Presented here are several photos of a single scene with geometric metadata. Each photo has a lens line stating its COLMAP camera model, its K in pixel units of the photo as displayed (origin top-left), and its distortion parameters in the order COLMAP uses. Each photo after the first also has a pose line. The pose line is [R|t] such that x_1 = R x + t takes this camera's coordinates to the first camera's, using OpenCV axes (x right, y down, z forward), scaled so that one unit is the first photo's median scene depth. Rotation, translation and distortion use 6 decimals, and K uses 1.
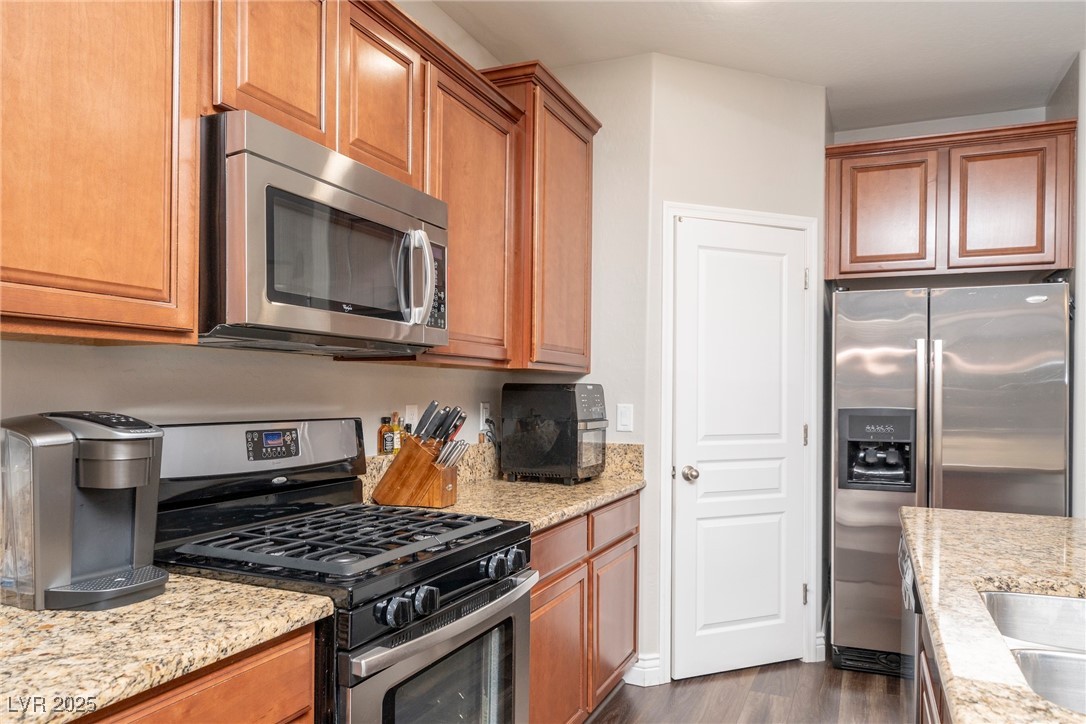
lens RADIAL K [[733.7, 0, 544.0], [0, 733.7, 388.8], [0, 0, 1]] dist [-0.001945, -0.001148]
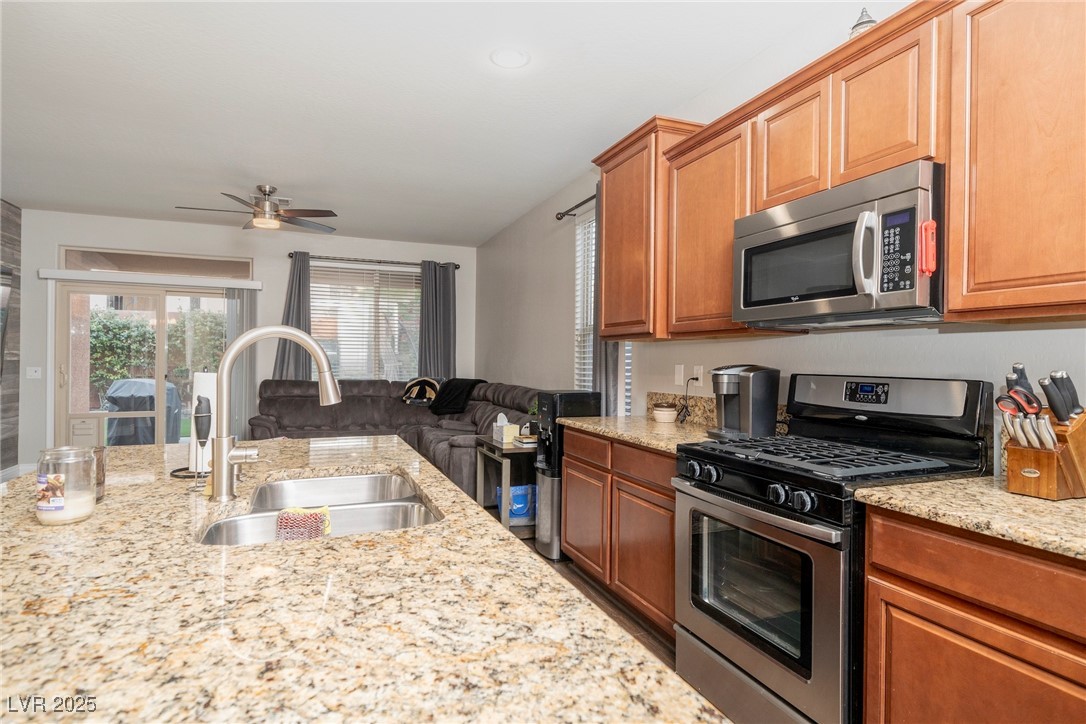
lens RADIAL K [[573.7, 0, 543.0], [0, 573.7, 362.0], [0, 0, 1]] dist [0.001054, 0.000911]
pose [[-0.695522, -0.018832, -0.718258, 0.843709], [-0.018139, 0.999798, -0.008648, 0.036324], [0.718276, 0.007014, -0.695723, 1.294401]]
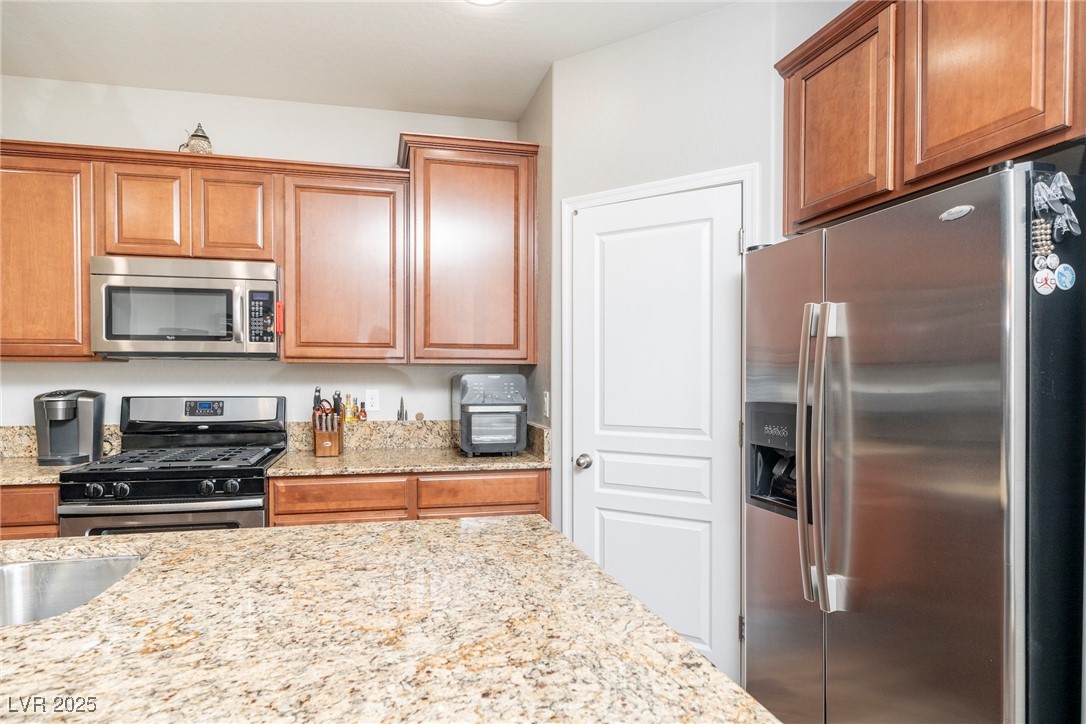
lens RADIAL K [[585.9, 0, 500.7], [0, 585.9, 379.0], [0, 0, 1]] dist [-0.001165, -0.000427]
pose [[0.578825, -0.003521, -0.815444, 1.314041], [0.005774, 0.999983, -0.000219, 0.002217], [0.815431, -0.004582, 0.578836, 0.727619]]
